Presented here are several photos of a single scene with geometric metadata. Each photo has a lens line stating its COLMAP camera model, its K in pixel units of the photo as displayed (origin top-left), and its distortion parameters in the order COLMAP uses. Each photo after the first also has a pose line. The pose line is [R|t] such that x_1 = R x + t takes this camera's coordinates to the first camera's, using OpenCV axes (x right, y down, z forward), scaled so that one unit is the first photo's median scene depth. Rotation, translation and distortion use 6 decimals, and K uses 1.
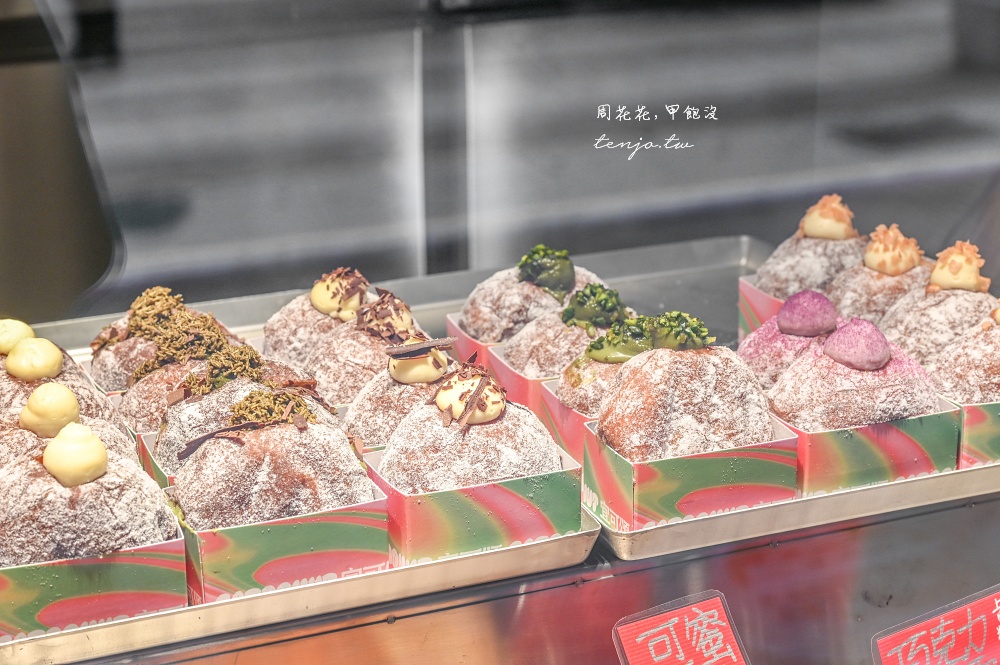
lens RADIAL K [[2064.5, 0, 493.5], [0, 2064.5, 332.1], [0, 0, 1]] dist [0.021833, 0.000000]
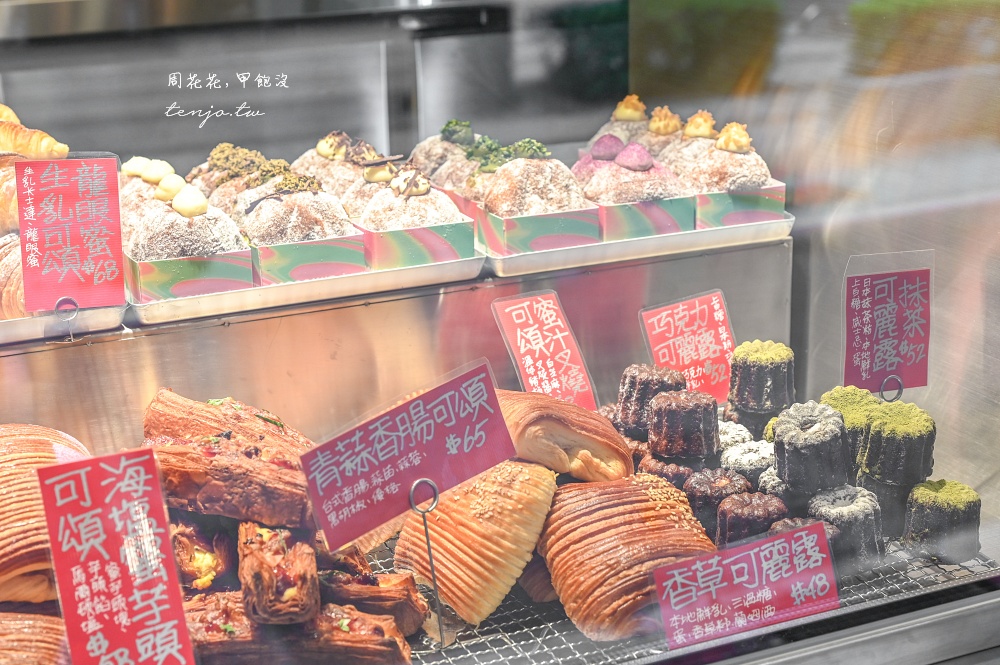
lens RADIAL K [[1771.4, 0, 509.1], [0, 1771.4, 333.8], [0, 0, 1]] dist [0.047301, 0.000000]
pose [[0.999431, -0.020224, 0.026989, 0.029130], [0.021141, 0.999194, -0.034129, 0.208115], [-0.026277, 0.034681, 0.999053, -0.495198]]
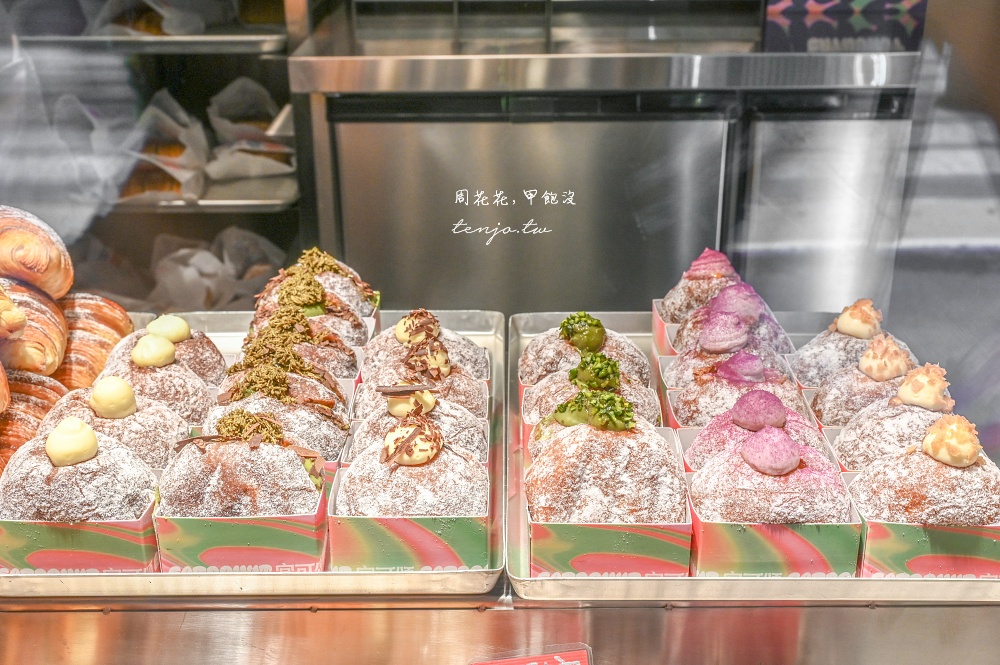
lens RADIAL K [[1203.5, 0, 499.0], [0, 1203.5, 328.8], [0, 0, 1]] dist [0.005463, 0.000000]
pose [[0.922851, 0.145658, -0.356552, 0.270310], [-0.129605, 0.989186, 0.068648, -0.086086], [0.362696, -0.017141, 0.931750, 0.353697]]
